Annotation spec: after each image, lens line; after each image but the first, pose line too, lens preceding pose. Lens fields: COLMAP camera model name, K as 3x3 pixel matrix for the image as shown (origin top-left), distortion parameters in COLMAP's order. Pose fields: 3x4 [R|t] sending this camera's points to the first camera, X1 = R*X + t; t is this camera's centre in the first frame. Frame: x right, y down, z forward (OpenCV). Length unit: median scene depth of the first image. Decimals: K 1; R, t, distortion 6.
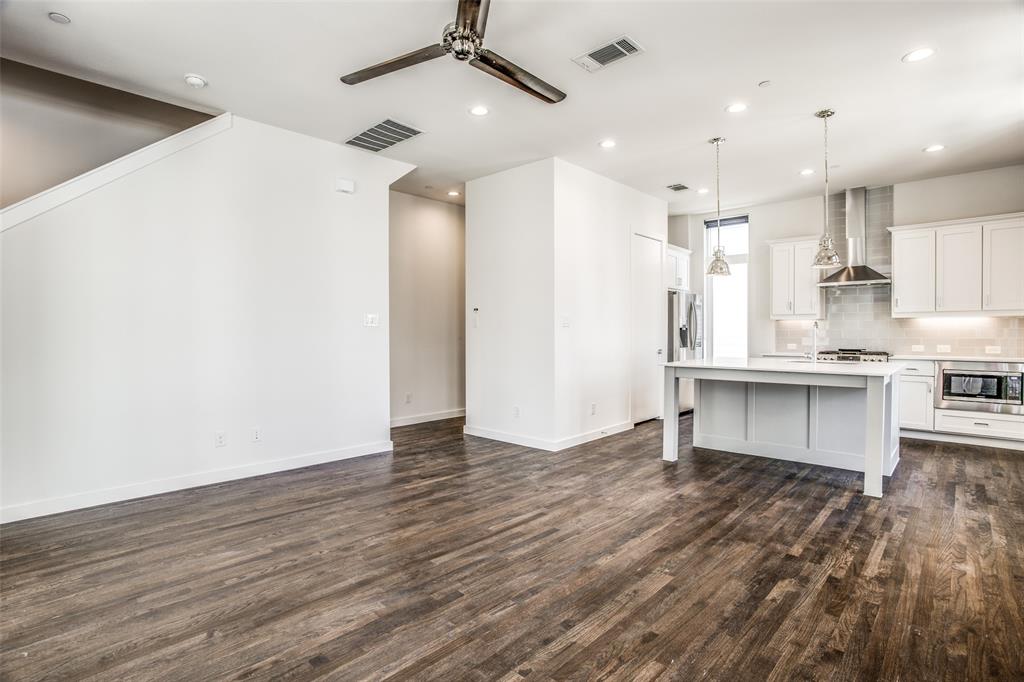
lens RADIAL K [[501.6, 0, 510.8], [0, 501.6, 334.7], [0, 0, 1]] dist [-0.070033, 0.024320]
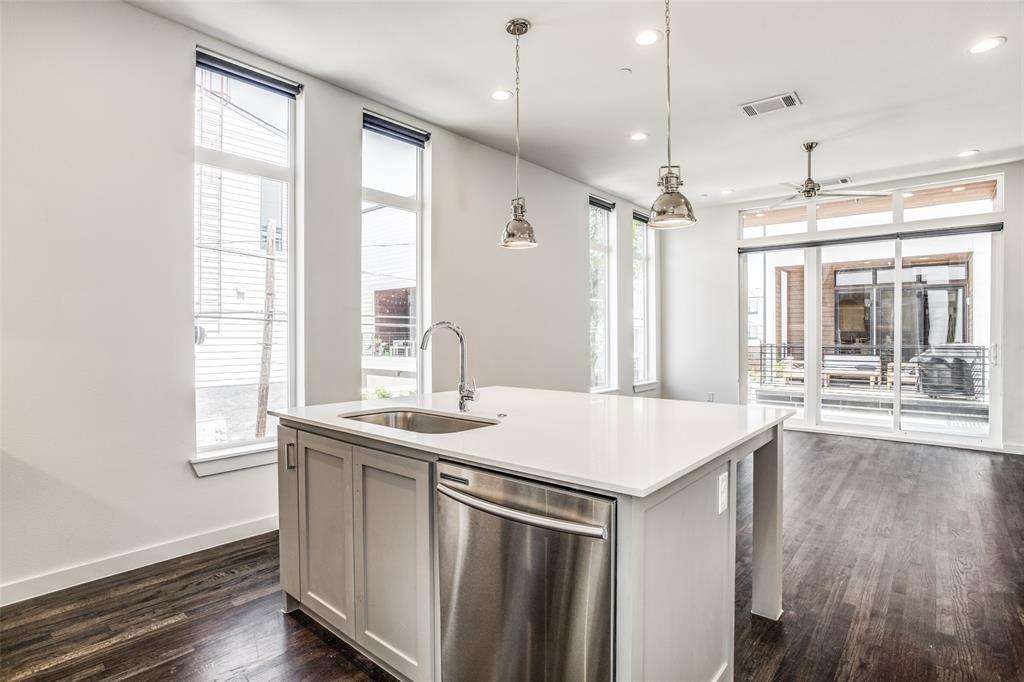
lens RADIAL K [[512.0, 0, 500.9], [0, 512.0, 340.7], [0, 0, 1]] dist [-0.079177, 0.028613]
pose [[-0.999611, 0.001618, -0.027836, 0.851082], [0.001307, 0.999937, 0.011180, -0.018613], [0.027853, 0.011140, -0.999550, 2.106259]]
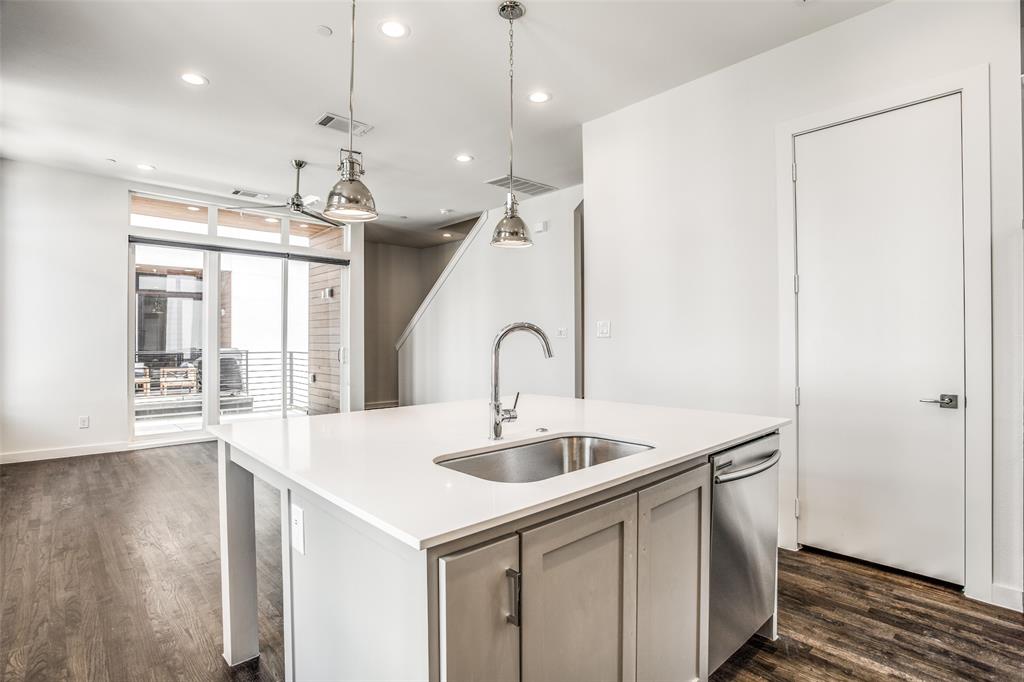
lens RADIAL K [[510.1, 0, 501.1], [0, 510.1, 338.8], [0, 0, 1]] dist [-0.015503, -0.000304]
pose [[-0.094327, -0.003354, -0.995536, 1.407570], [0.001476, 0.999993, -0.003509, -0.017082], [0.995540, -0.001801, -0.094321, 1.475738]]
